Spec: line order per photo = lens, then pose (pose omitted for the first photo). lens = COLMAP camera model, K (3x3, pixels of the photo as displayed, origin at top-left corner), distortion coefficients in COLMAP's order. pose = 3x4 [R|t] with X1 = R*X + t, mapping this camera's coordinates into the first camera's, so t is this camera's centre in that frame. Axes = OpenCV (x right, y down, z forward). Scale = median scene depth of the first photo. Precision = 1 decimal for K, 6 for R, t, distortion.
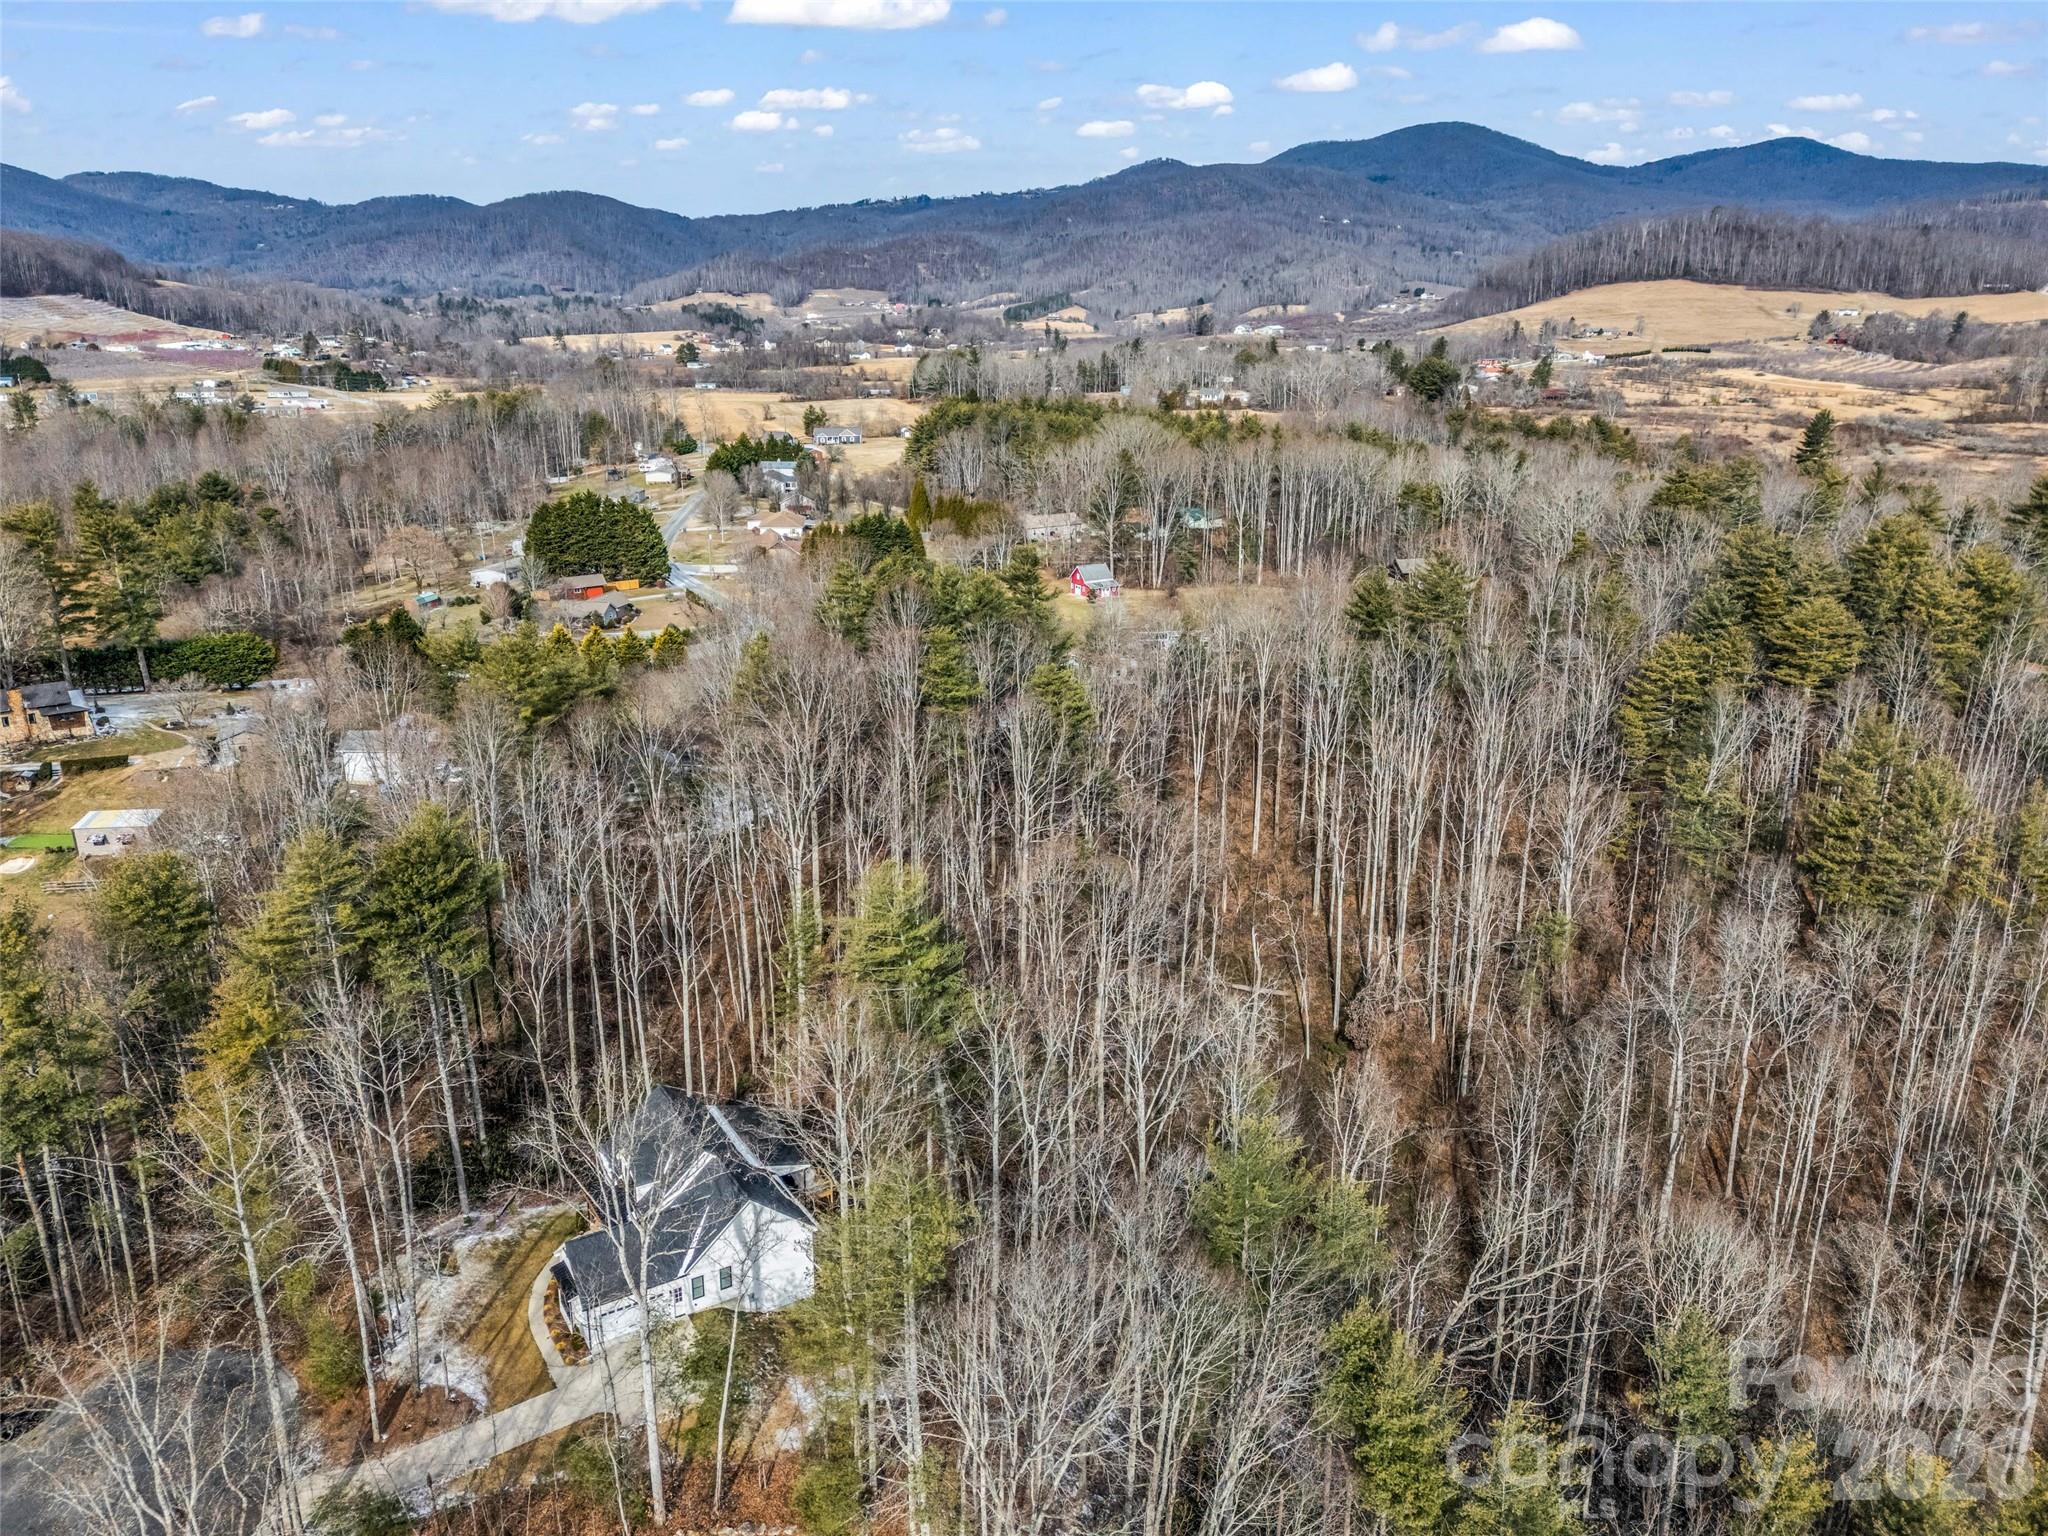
lens RADIAL K [[1500.3, 0, 1019.0], [0, 1500.3, 772.8], [0, 0, 1]] dist [0.083075, -0.072745]
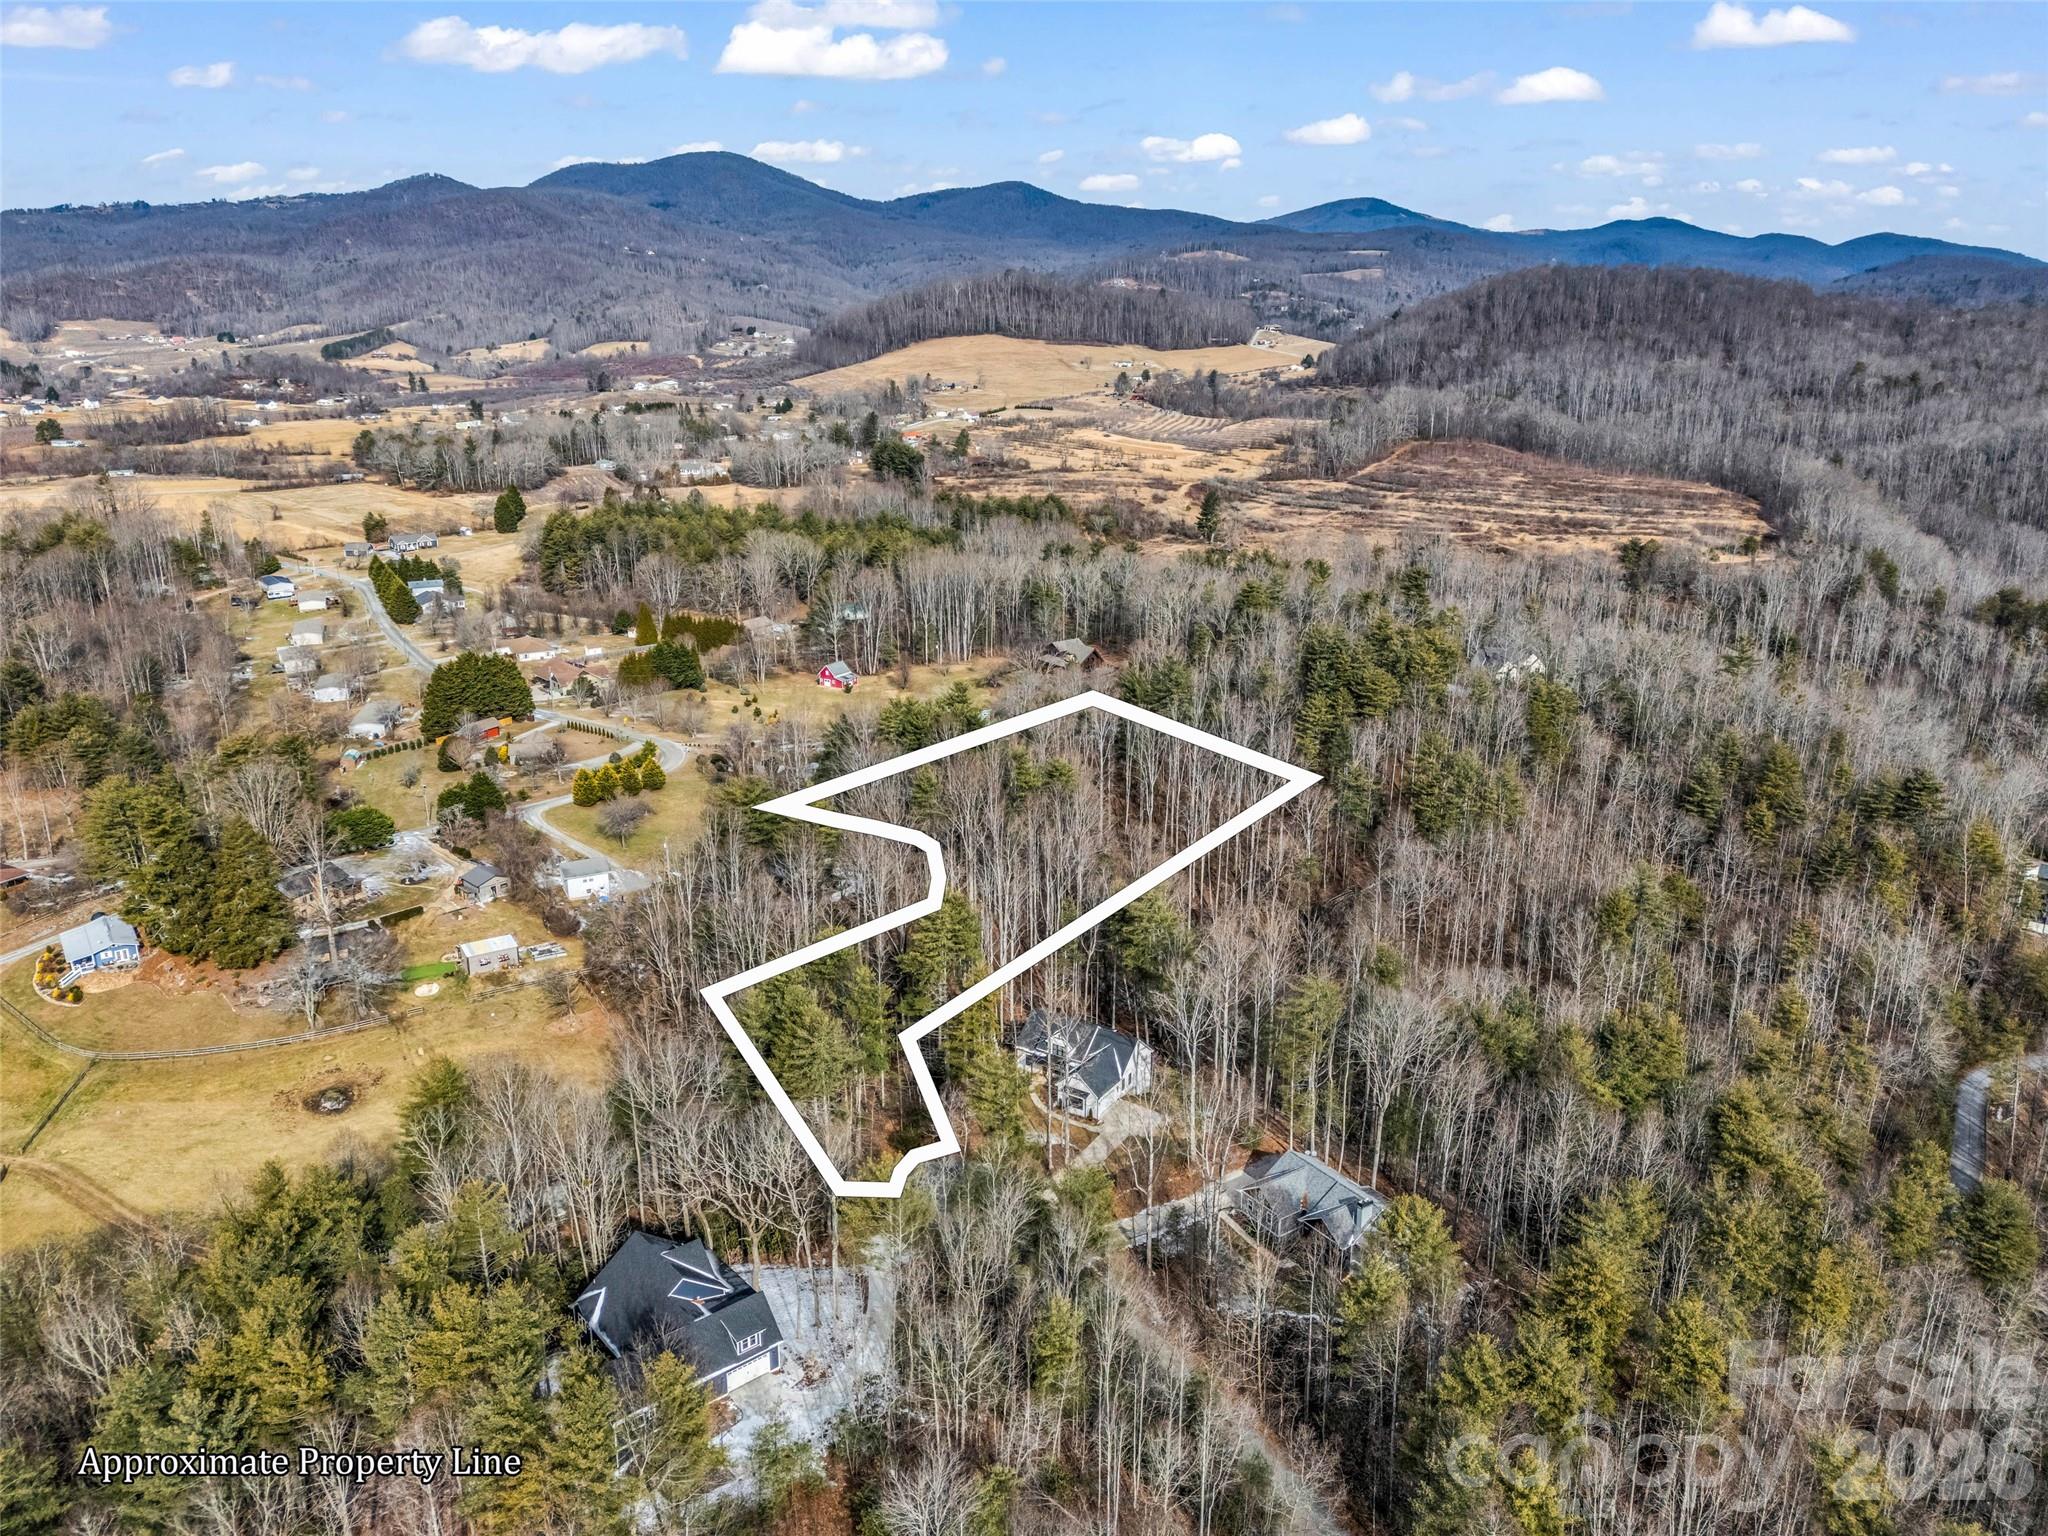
lens RADIAL K [[1500.3, 0, 1015.6], [0, 1500.3, 775.7], [0, 0, 1]] dist [0.083075, -0.072745]
pose [[0.900074, -0.134197, 0.414558, -0.102327], [0.135738, 0.990406, 0.025896, -0.014335], [-0.414056, 0.032963, 0.909654, -0.076076]]
